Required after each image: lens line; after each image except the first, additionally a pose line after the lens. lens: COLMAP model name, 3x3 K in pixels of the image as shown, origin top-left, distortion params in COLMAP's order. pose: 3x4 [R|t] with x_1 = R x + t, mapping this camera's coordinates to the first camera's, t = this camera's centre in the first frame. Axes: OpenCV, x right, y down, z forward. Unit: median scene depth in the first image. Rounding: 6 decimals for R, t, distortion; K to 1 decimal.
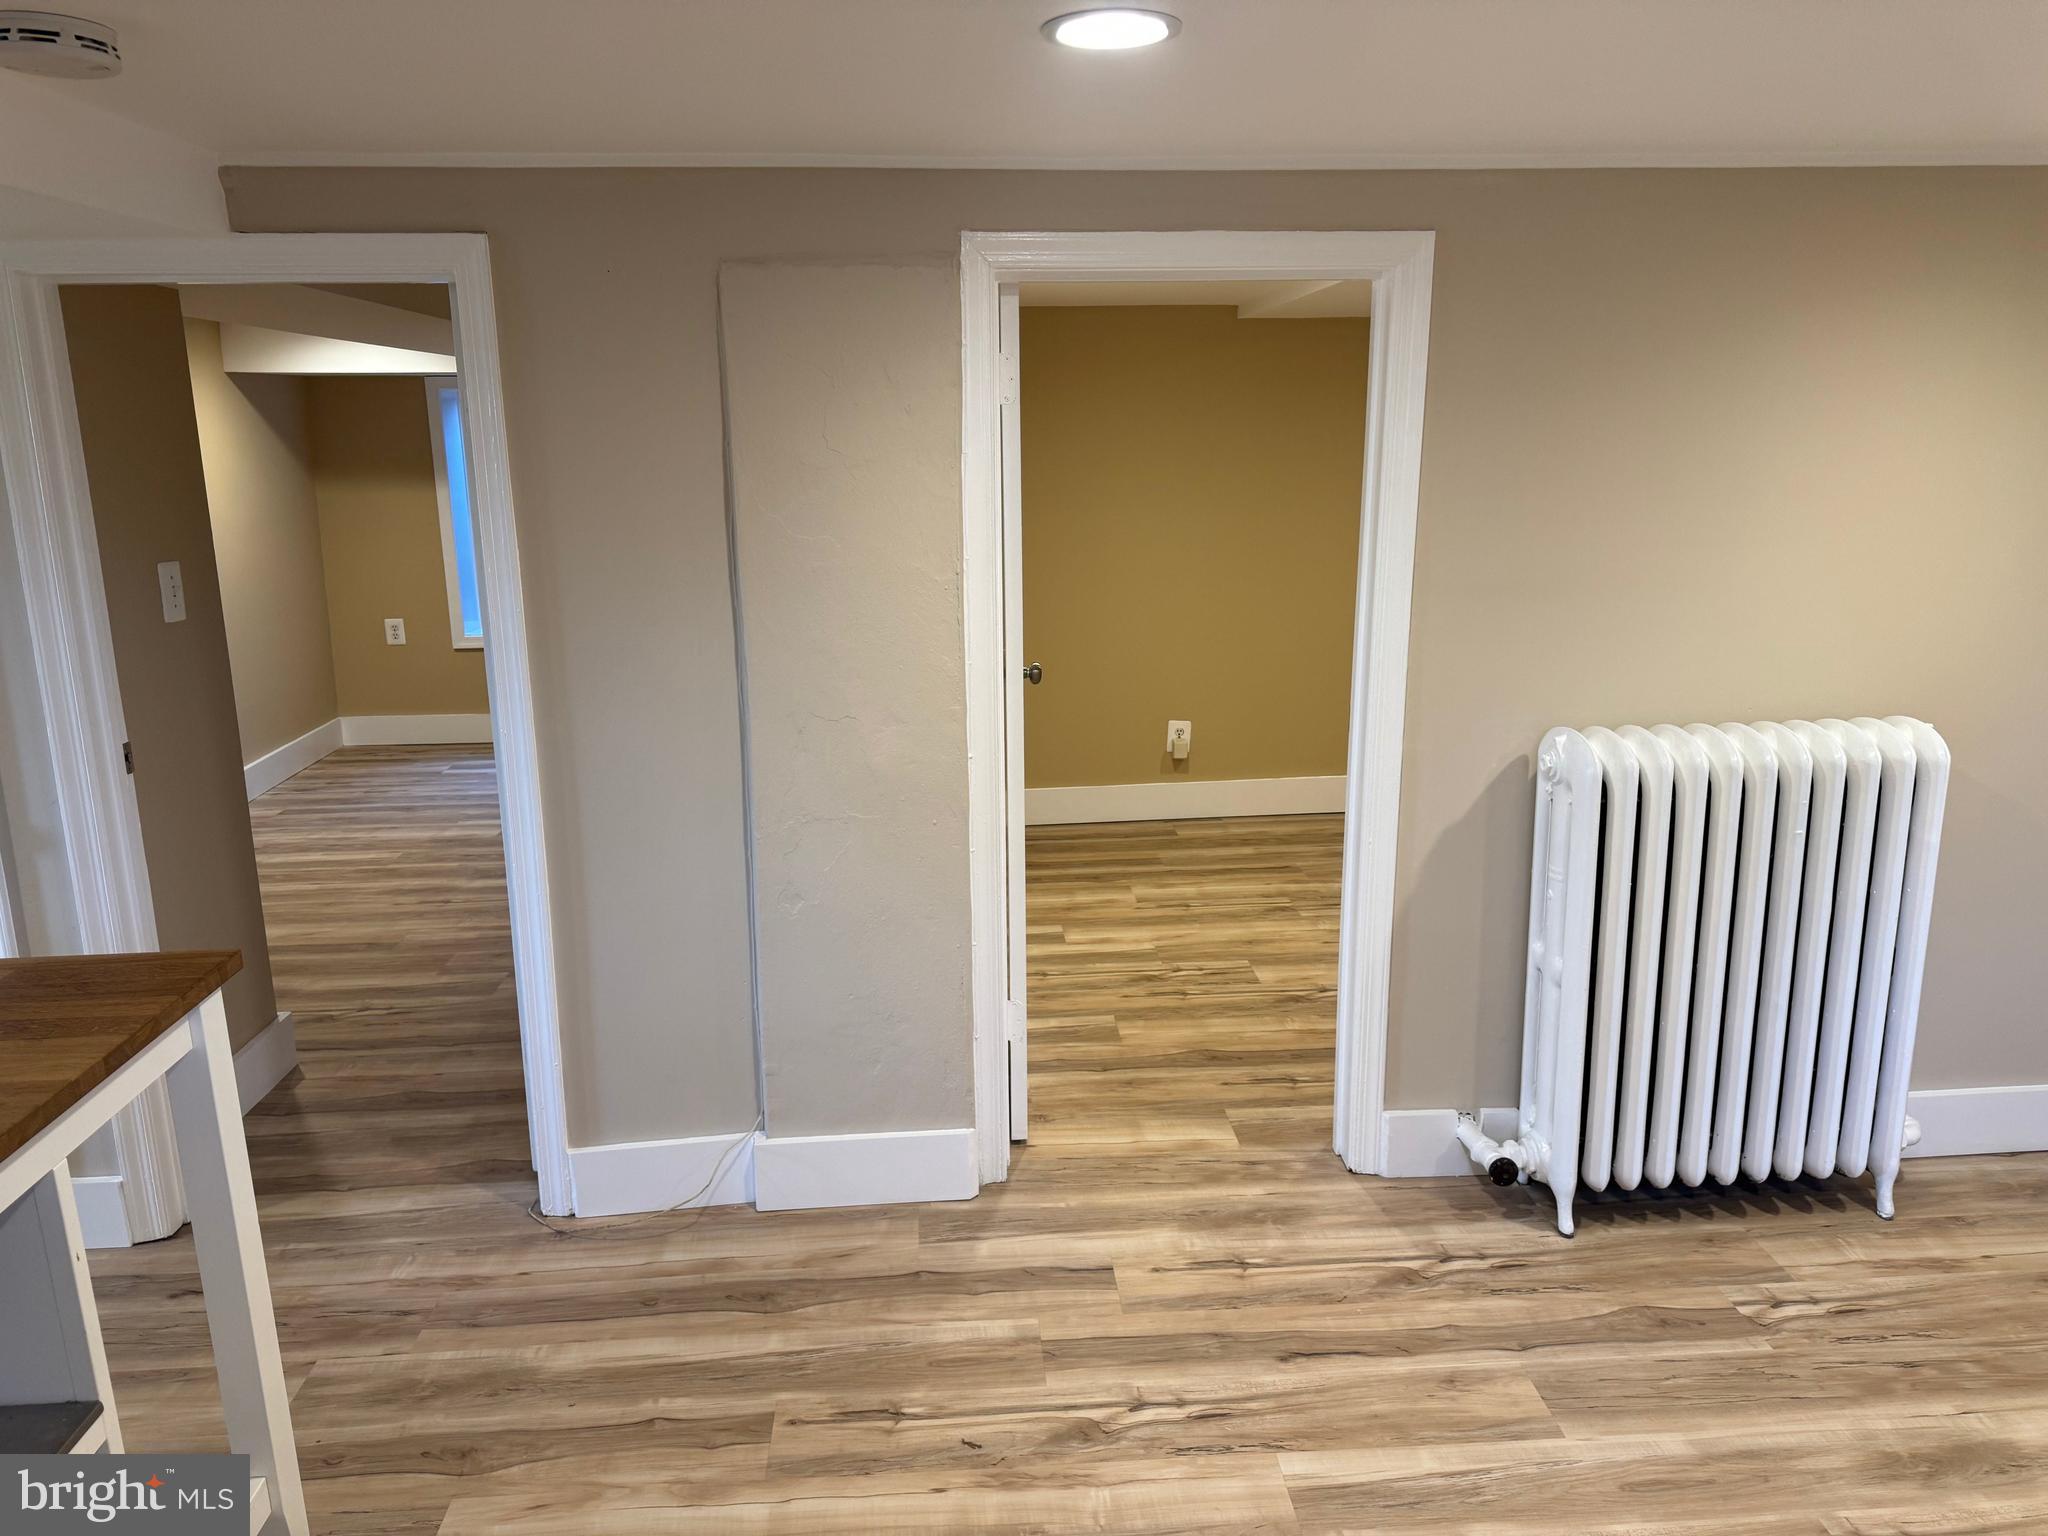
lens RADIAL K [[1466.7, 0, 1039.7], [0, 1466.7, 747.8], [0, 0, 1]] dist [0.032402, -0.033095]
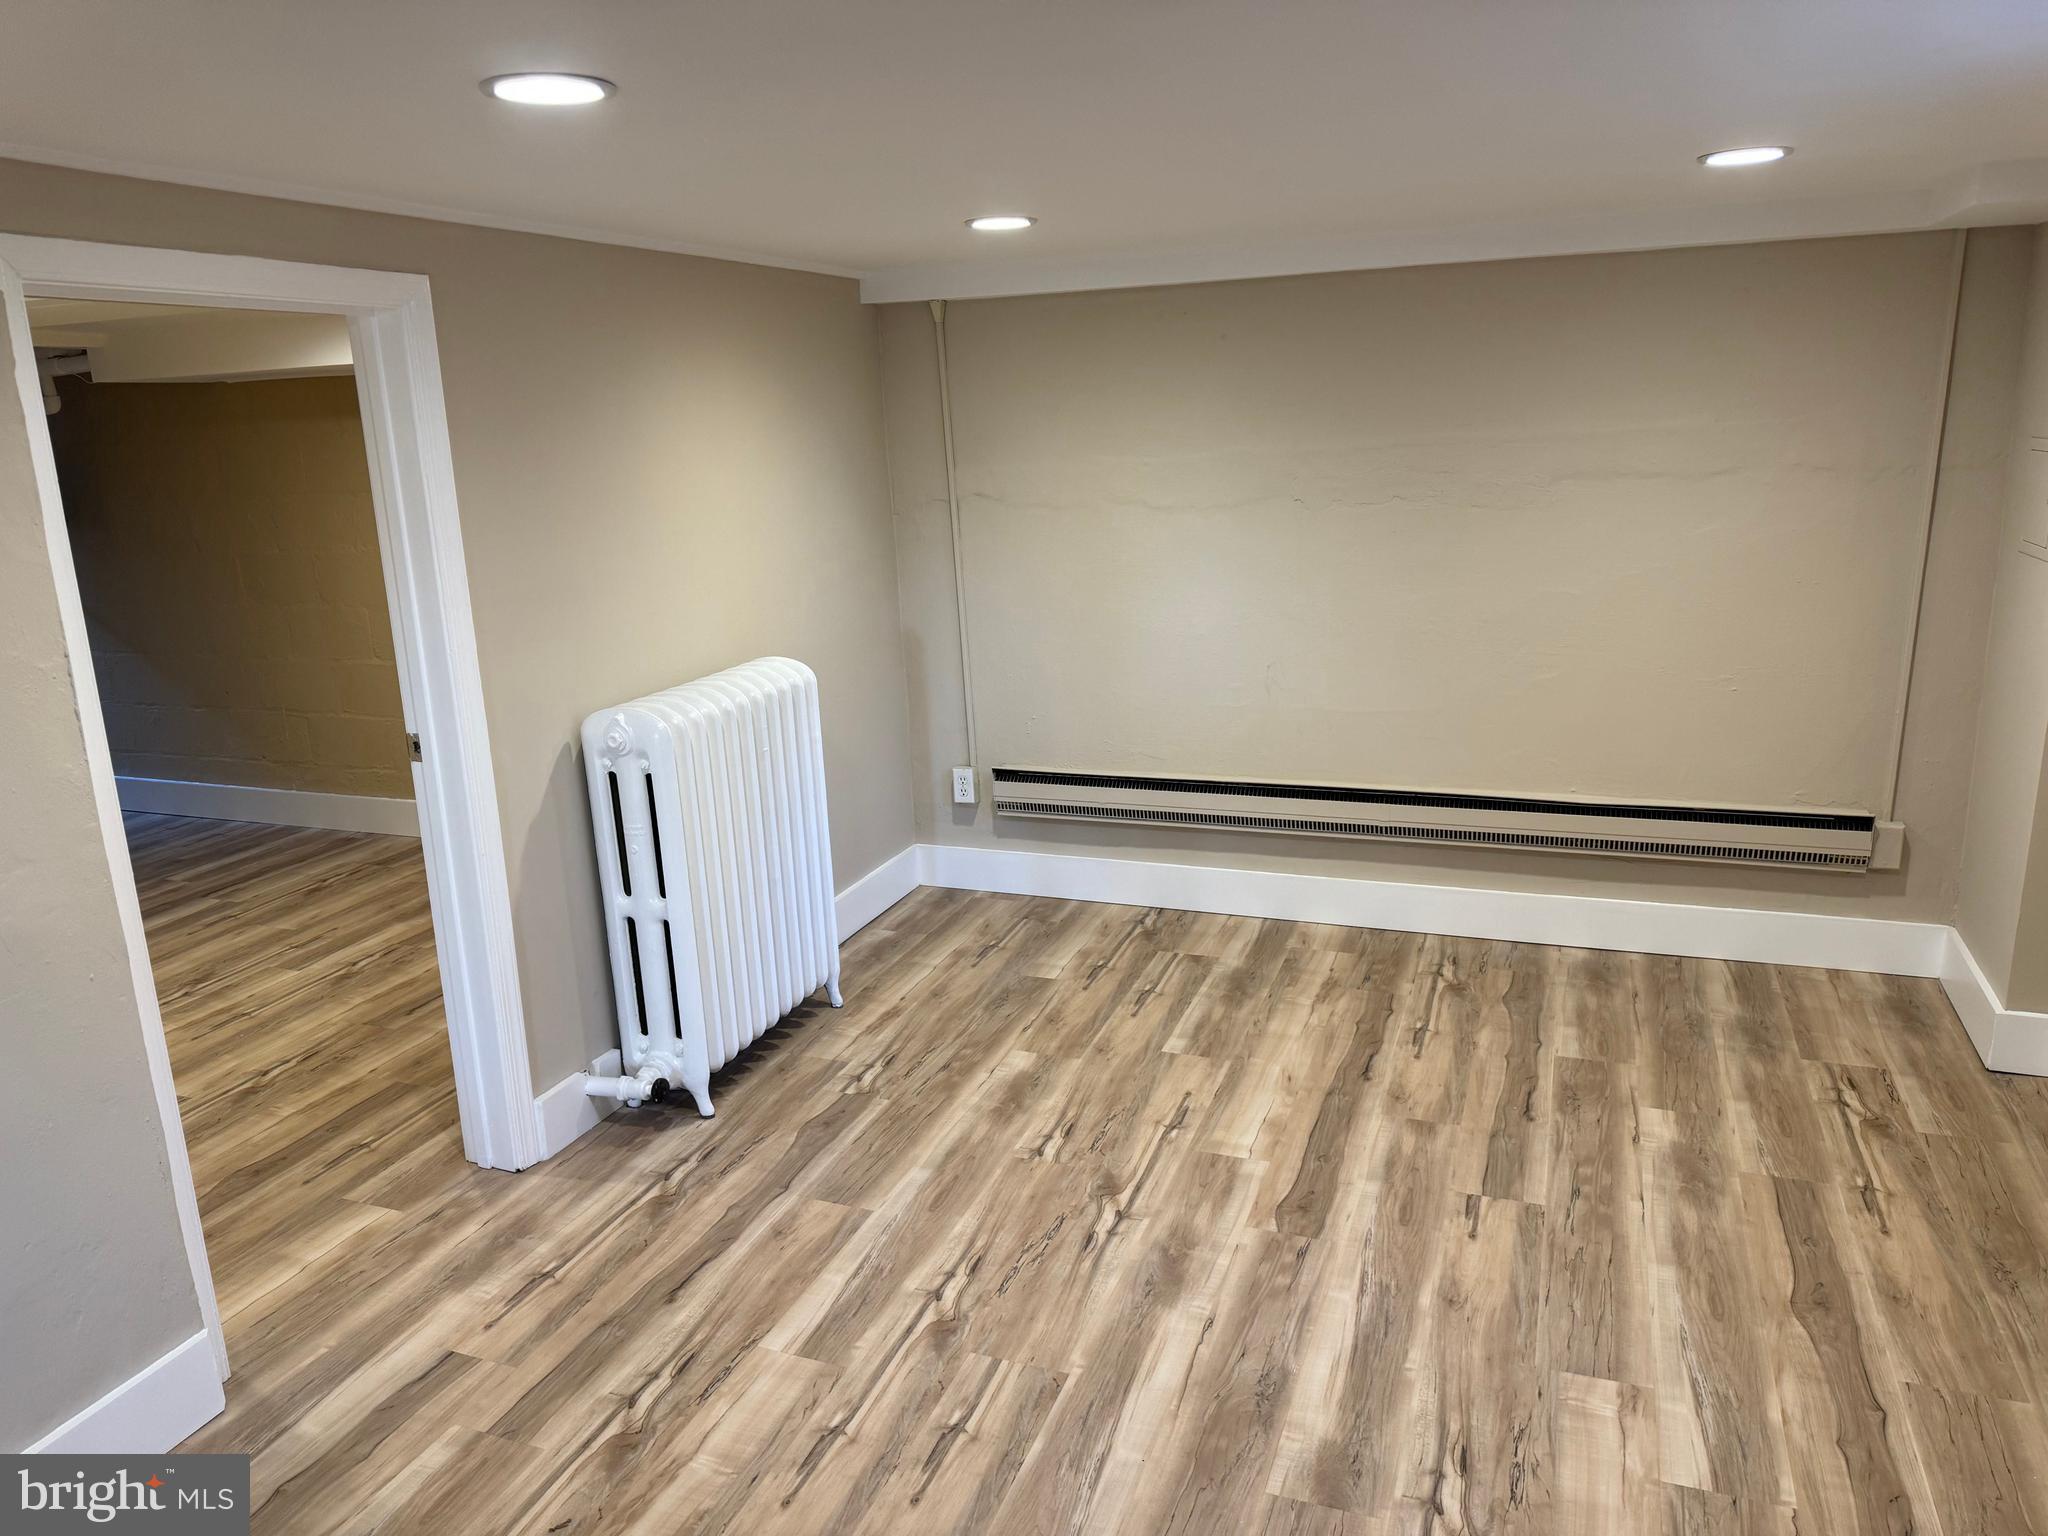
lens RADIAL K [[1436.5, 0, 1020.2], [0, 1436.5, 762.4], [0, 0, 1]] dist [0.069728, -0.101519]
pose [[0.429773, -0.228042, 0.873666, -0.545253], [0.234718, 0.962534, 0.135776, -0.055630], [-0.871896, 0.146712, 0.467197, 0.193924]]
